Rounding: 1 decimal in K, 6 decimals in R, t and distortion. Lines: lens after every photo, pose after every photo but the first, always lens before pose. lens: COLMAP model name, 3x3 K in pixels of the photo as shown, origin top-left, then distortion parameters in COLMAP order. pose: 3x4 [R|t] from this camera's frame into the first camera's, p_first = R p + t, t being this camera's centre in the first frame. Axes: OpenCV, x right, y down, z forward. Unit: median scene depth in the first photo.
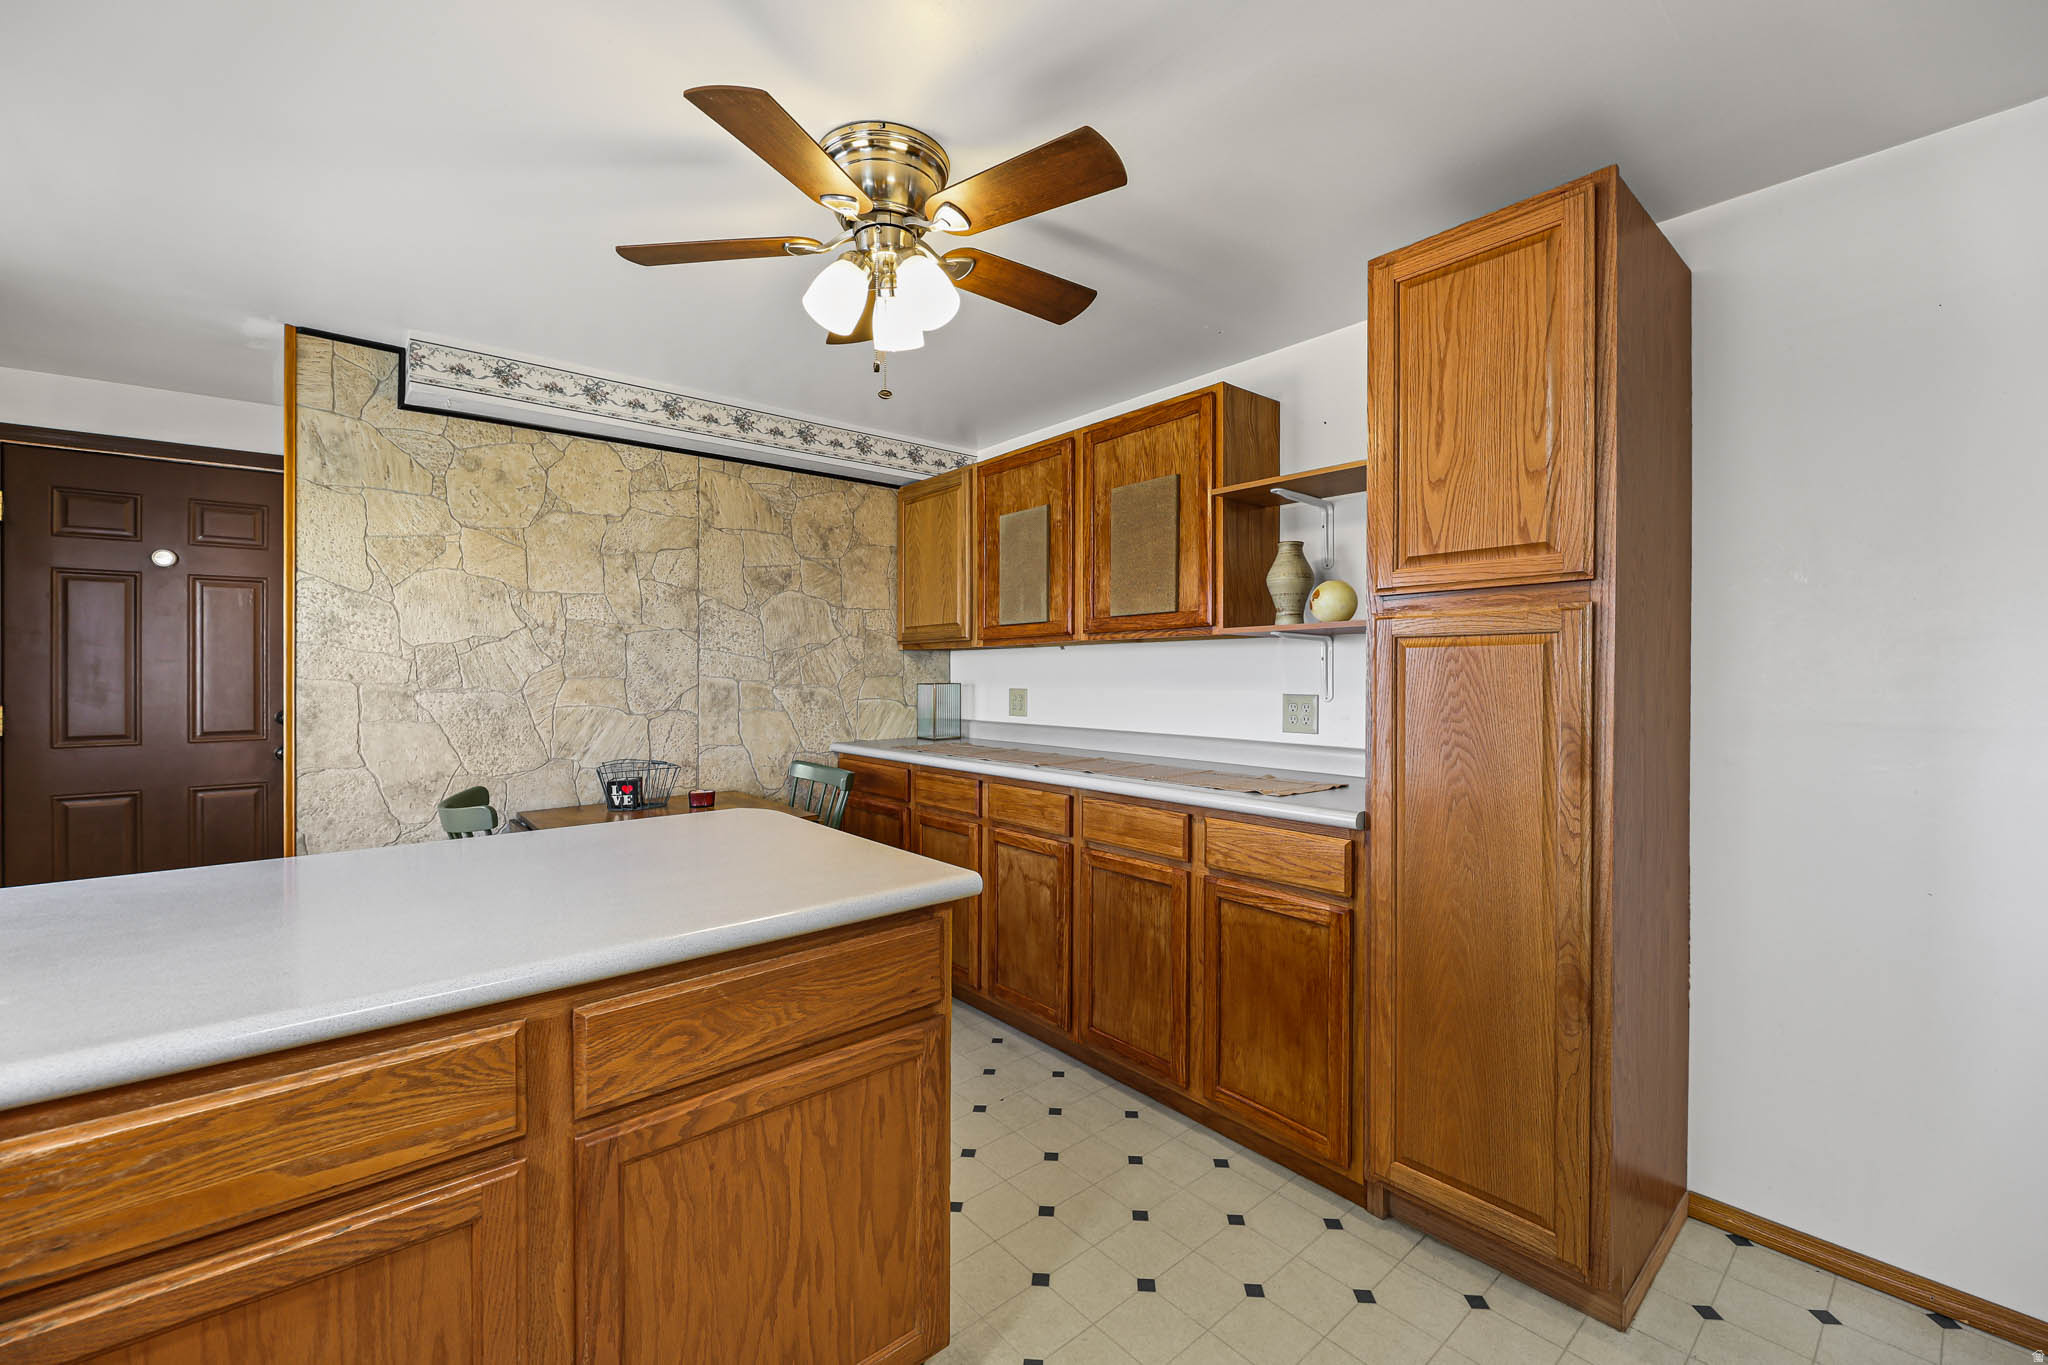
lens RADIAL K [[826.7, 0, 1005.1], [0, 826.7, 671.2], [0, 0, 1]] dist [0.011118, 0.000129]
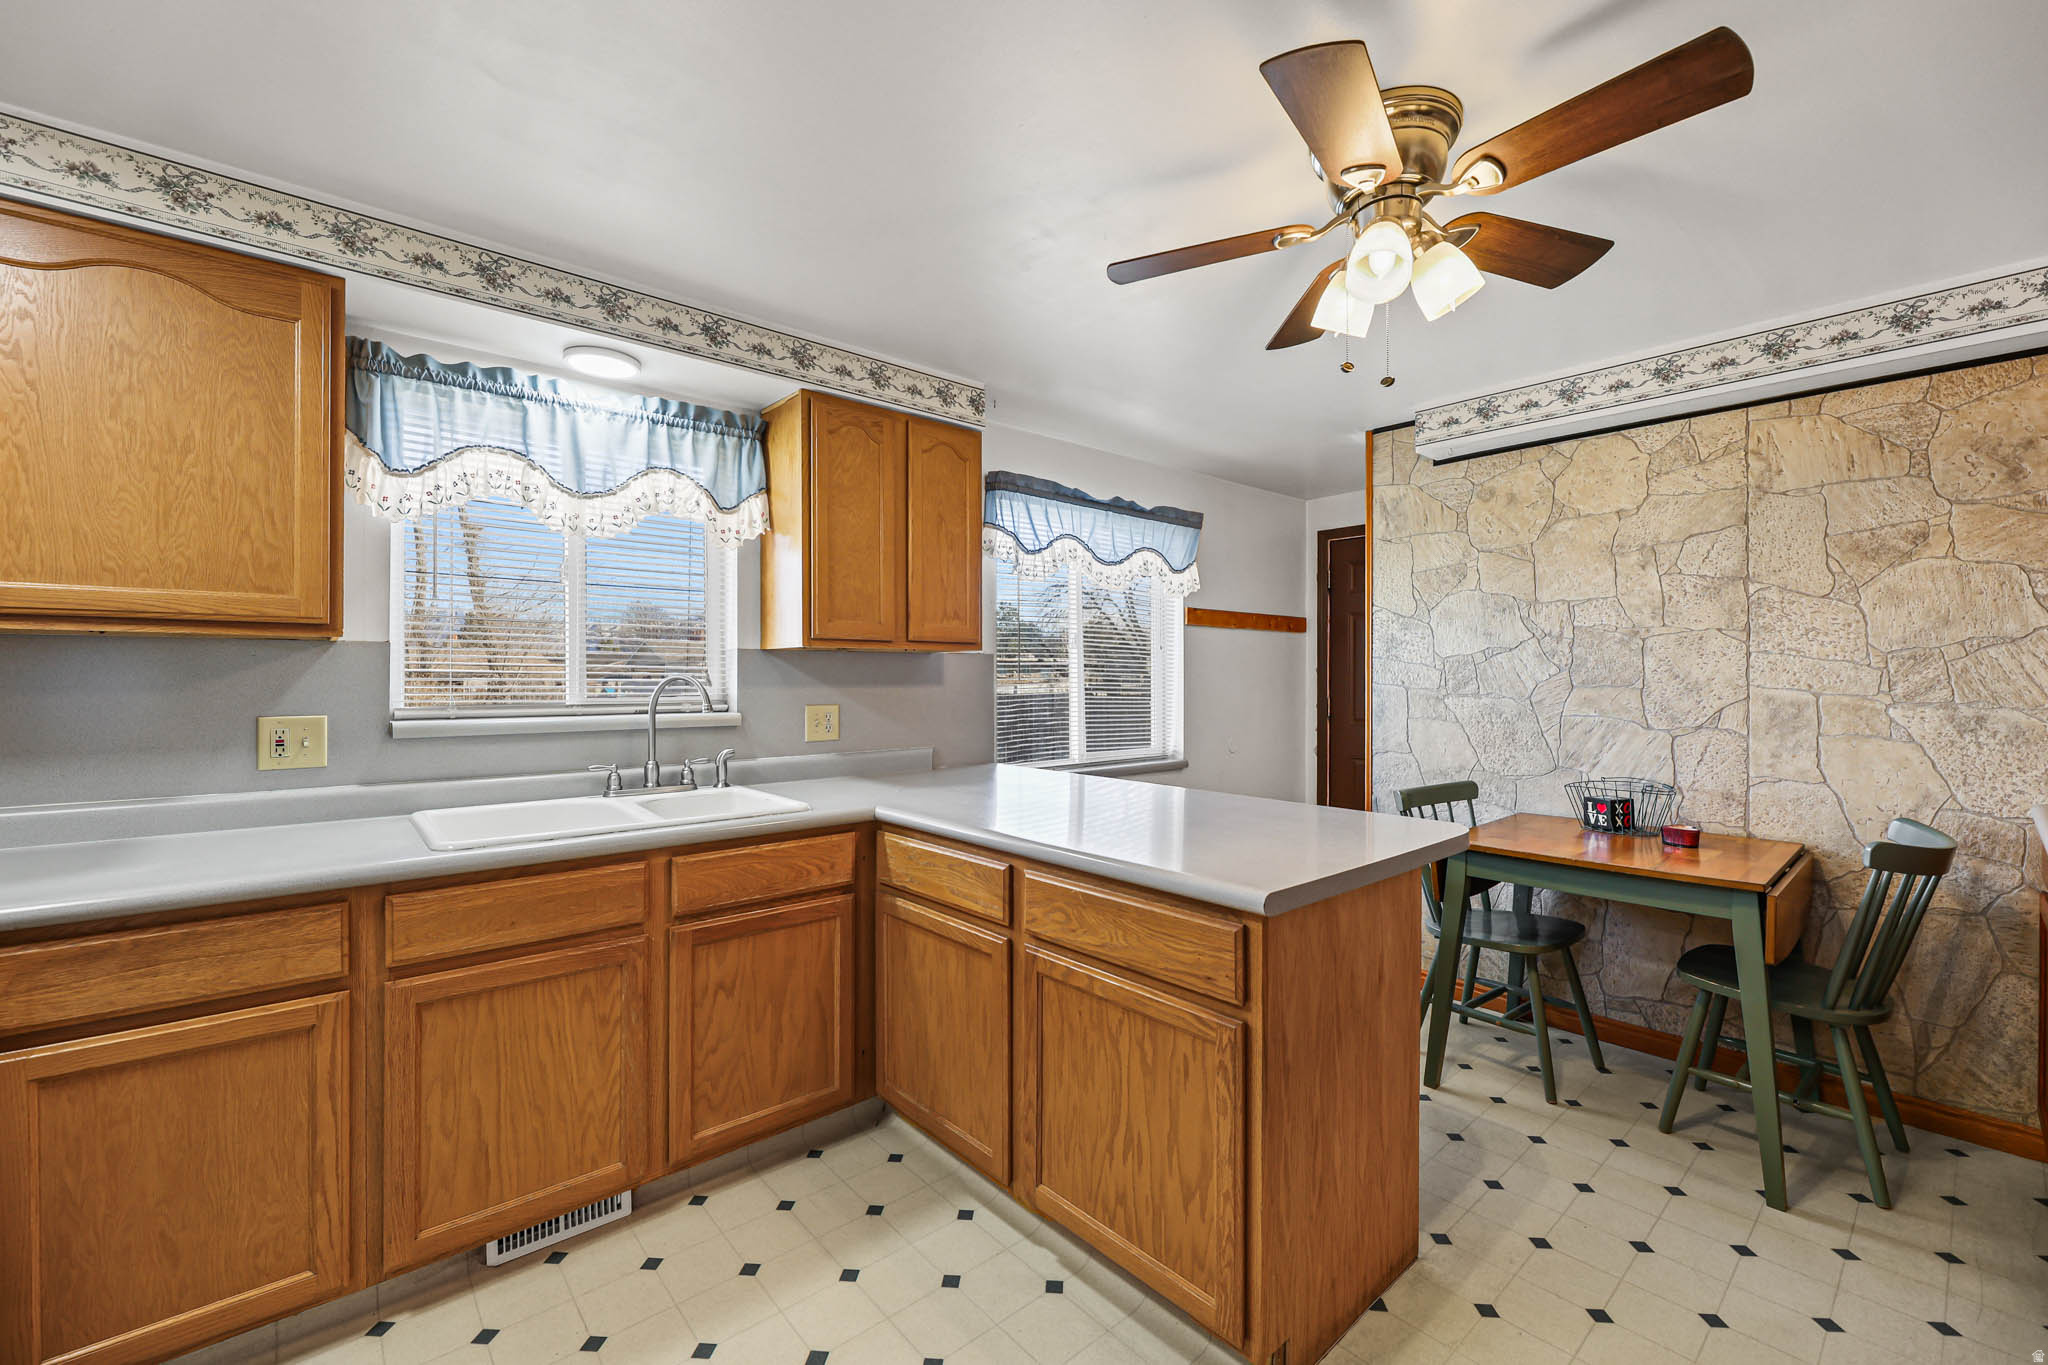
lens RADIAL K [[832.7, 0, 1043.3], [0, 832.7, 672.9], [0, 0, 1]] dist [-0.012455, -0.000111]
pose [[0.039673, -0.003715, -0.999206, 0.416219], [-0.006966, 0.999968, -0.003994, 0.000443], [0.999188, 0.007119, 0.039646, 0.326629]]
